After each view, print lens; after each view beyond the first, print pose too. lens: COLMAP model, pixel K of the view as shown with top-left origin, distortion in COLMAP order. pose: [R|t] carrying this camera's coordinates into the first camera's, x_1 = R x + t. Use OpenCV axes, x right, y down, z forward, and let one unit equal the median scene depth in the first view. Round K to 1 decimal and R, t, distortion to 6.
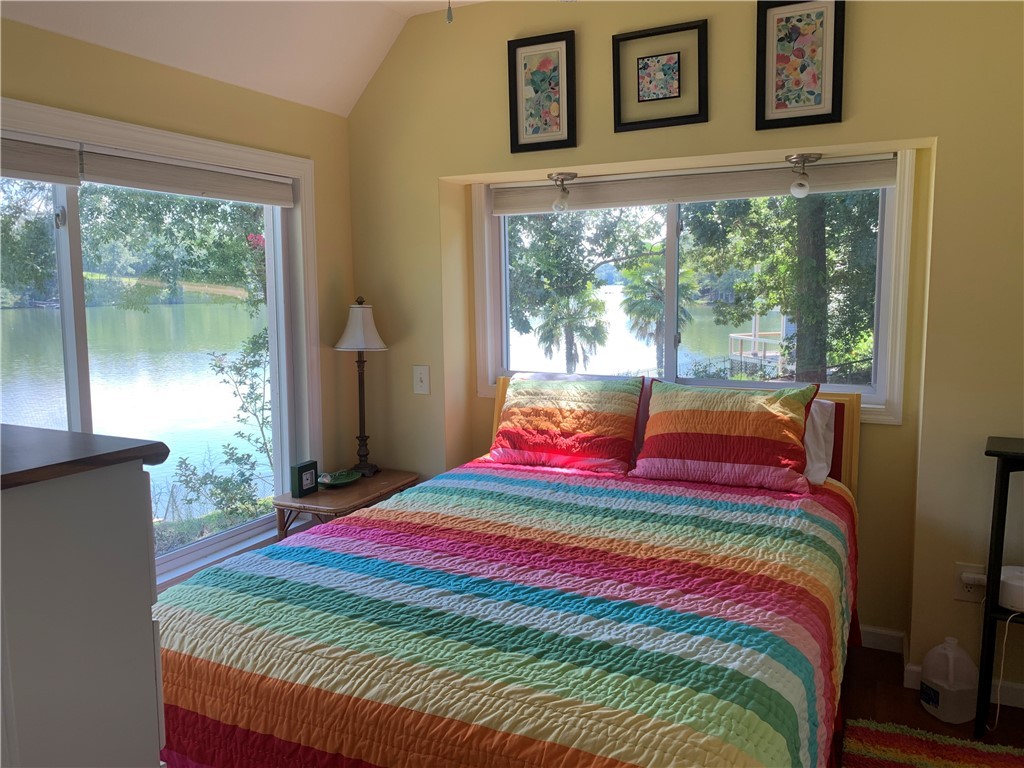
lens RADIAL K [[784.0, 0, 505.6], [0, 784.0, 381.5], [0, 0, 1]] dist [0.046293, -0.060093]
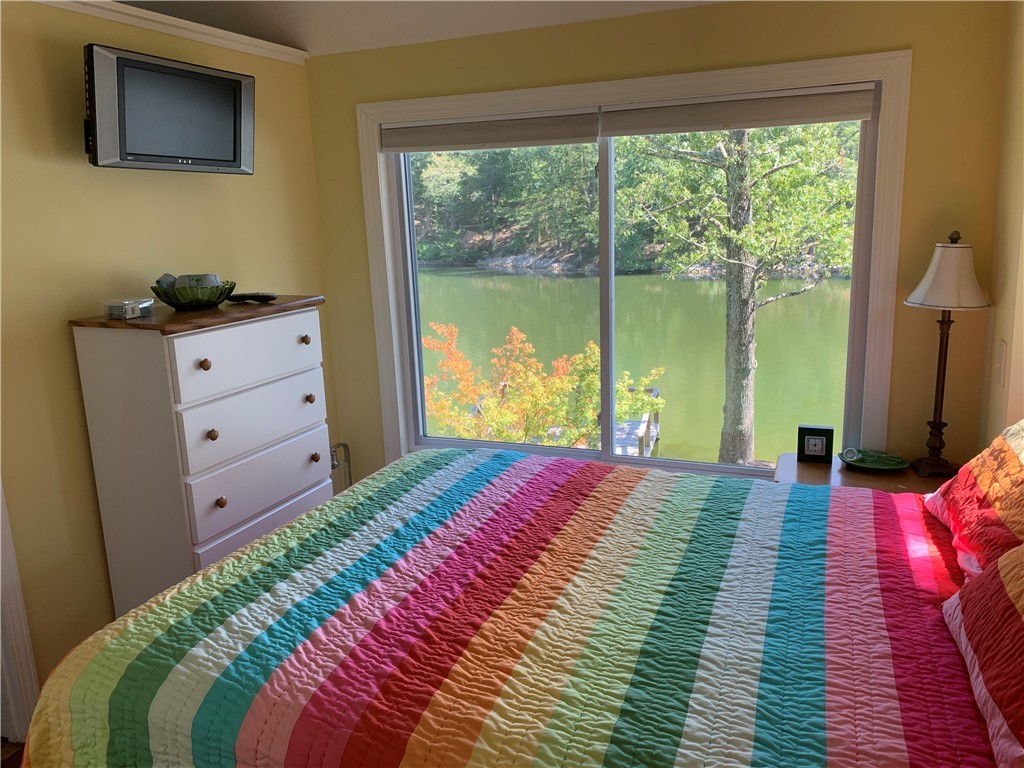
lens RADIAL K [[784.0, 0, 508.2], [0, 784.0, 384.3], [0, 0, 1]] dist [0.046293, -0.060093]
pose [[0.081611, 0.233690, -0.968880, 0.846670], [-0.095520, 0.969482, 0.225789, -0.161375], [0.992076, 0.074121, 0.101442, 0.883037]]
